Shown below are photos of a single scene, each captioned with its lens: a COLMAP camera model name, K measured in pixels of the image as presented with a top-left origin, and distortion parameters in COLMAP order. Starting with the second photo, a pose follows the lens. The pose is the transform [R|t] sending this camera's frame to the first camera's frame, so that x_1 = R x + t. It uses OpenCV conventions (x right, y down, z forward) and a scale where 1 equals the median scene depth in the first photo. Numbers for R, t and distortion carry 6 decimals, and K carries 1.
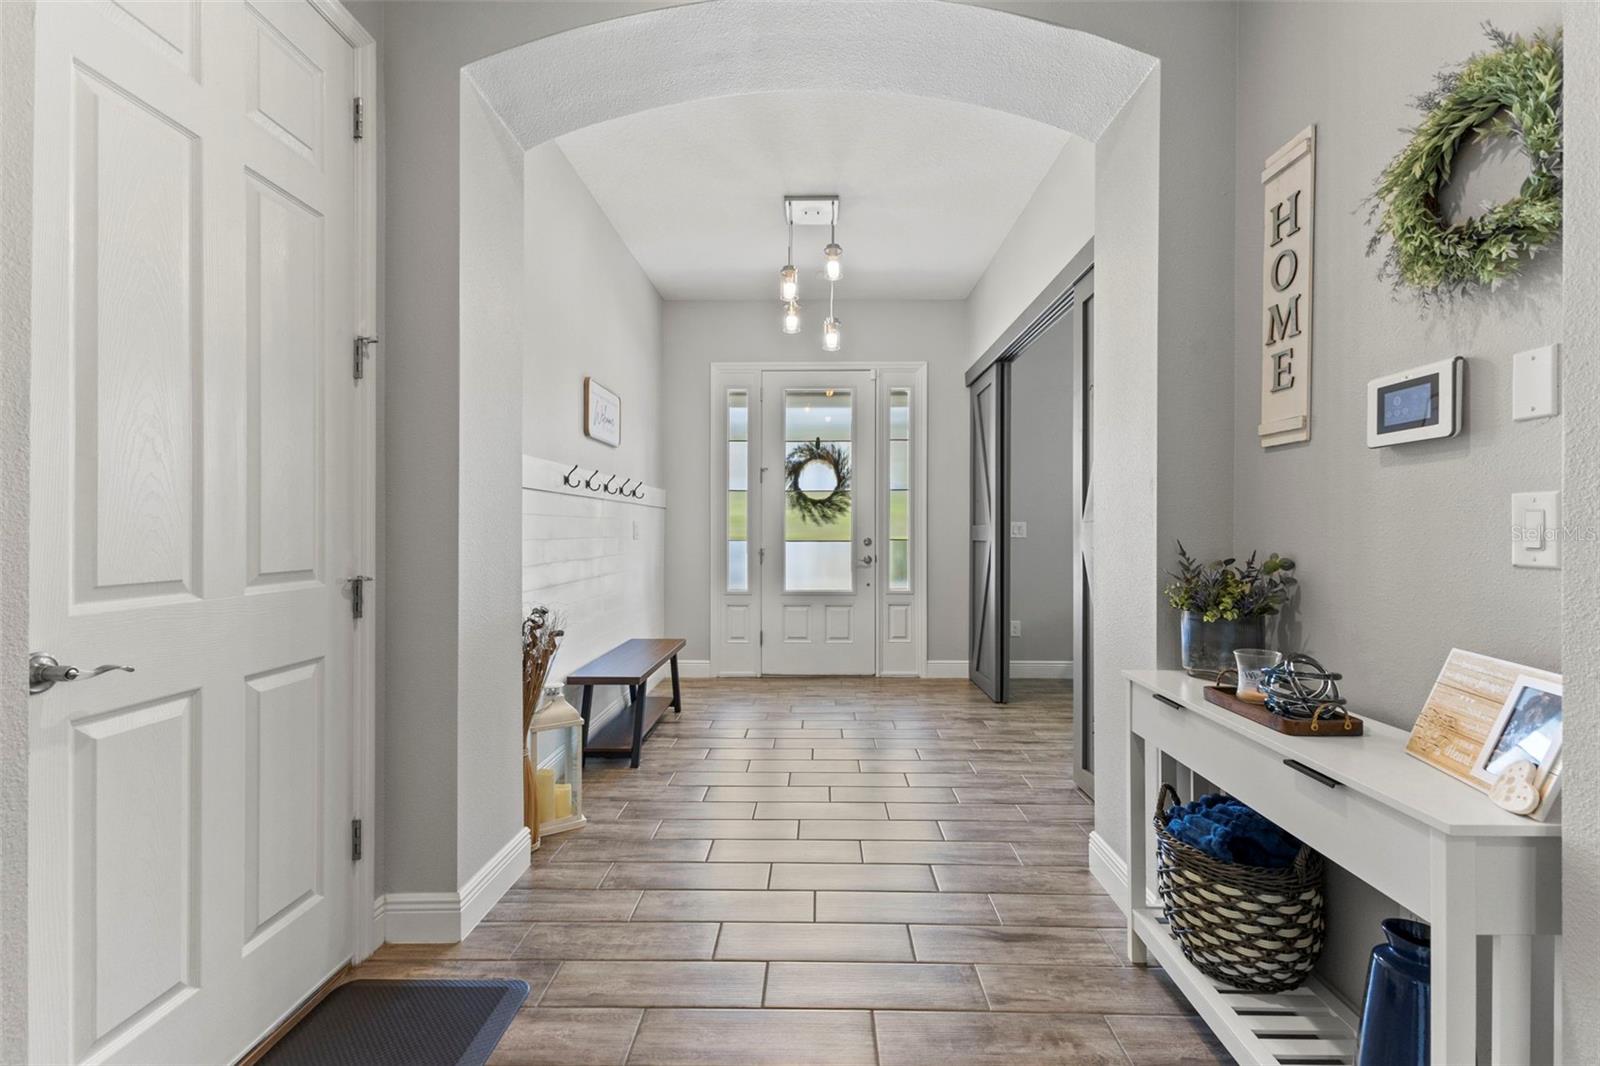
lens RADIAL K [[677.6, 0, 800.0], [0, 677.6, 533.0], [0, 0, 1]] dist [0.001252, 0.000459]
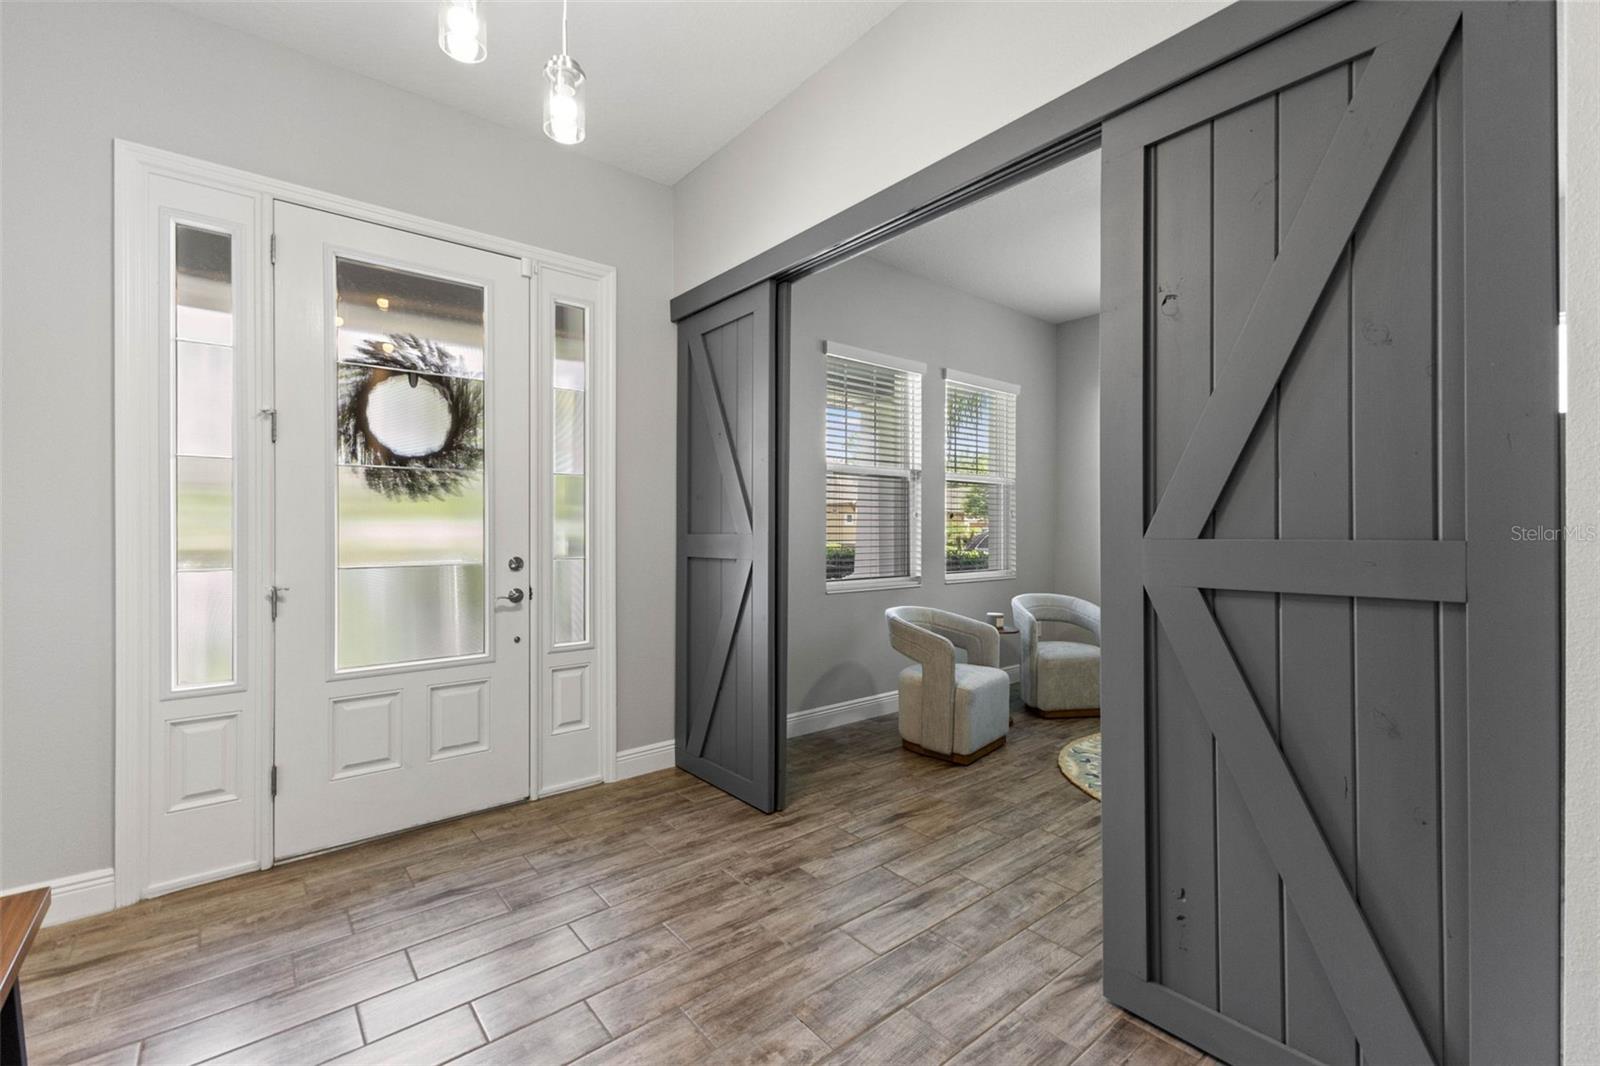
lens RADIAL K [[677.6, 0, 800.0], [0, 677.6, 533.0], [0, 0, 1]] dist [0.001252, 0.000459]
pose [[0.754470, -0.002853, 0.656328, -0.090554], [0.002860, 0.999995, 0.001059, -0.012533], [-0.656328, 0.001078, 0.754475, 0.423140]]
